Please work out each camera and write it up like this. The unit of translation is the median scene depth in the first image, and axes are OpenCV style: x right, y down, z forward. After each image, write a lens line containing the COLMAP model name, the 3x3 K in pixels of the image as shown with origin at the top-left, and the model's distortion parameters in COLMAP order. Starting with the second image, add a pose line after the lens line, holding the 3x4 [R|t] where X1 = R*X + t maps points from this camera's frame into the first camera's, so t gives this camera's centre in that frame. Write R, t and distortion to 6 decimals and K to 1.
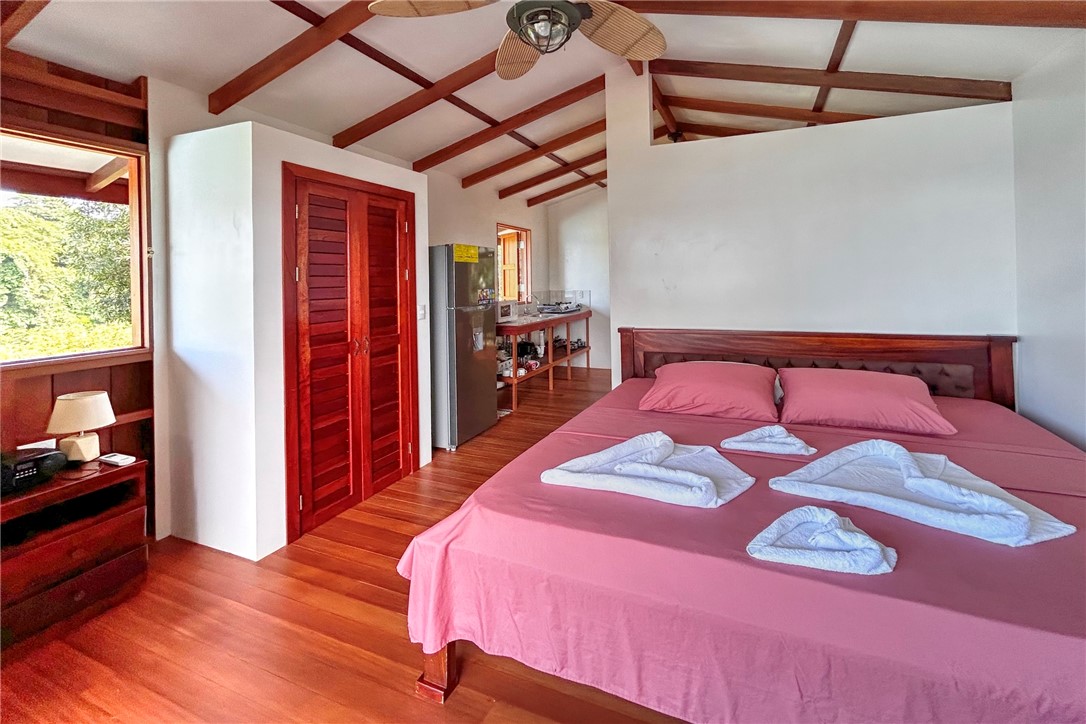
lens RADIAL K [[478.5, 0, 546.6], [0, 478.5, 284.0], [0, 0, 1]] dist [0.001782, 0.000343]
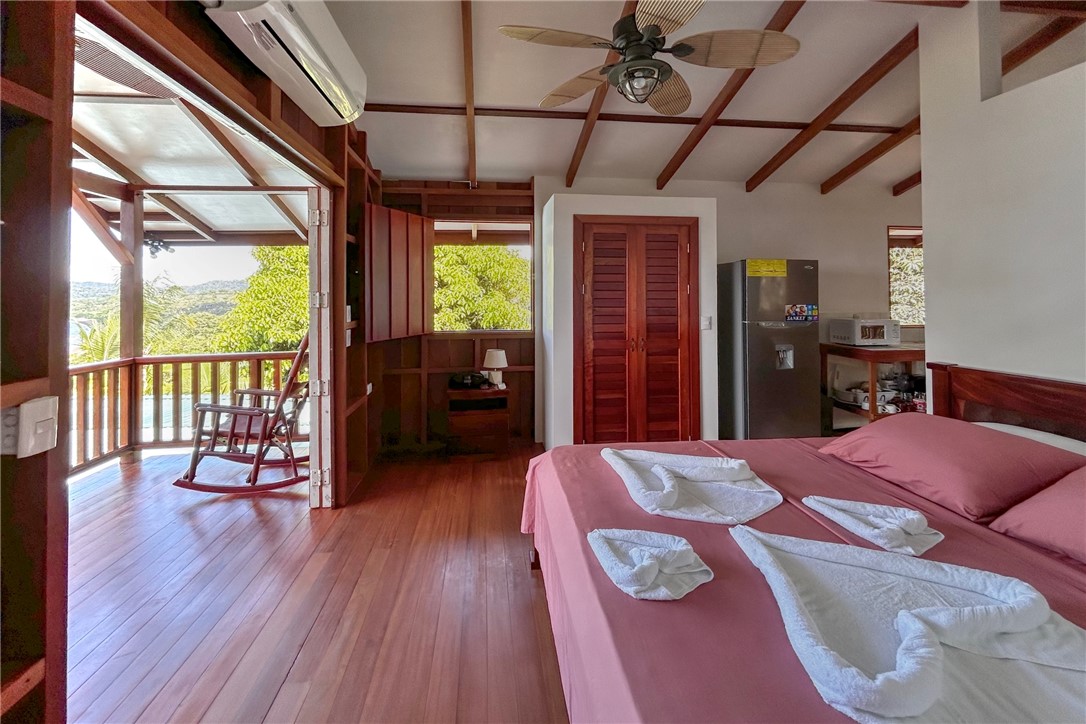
lens RADIAL K [[476.6, 0, 542.4], [0, 476.6, 295.3], [0, 0, 1]] dist [-0.000344, 0.000164]
pose [[0.492888, 0.013984, -0.869980, 0.673785], [-0.016180, 0.999845, 0.006904, -0.009360], [0.869942, 0.010673, 0.493038, 0.161186]]
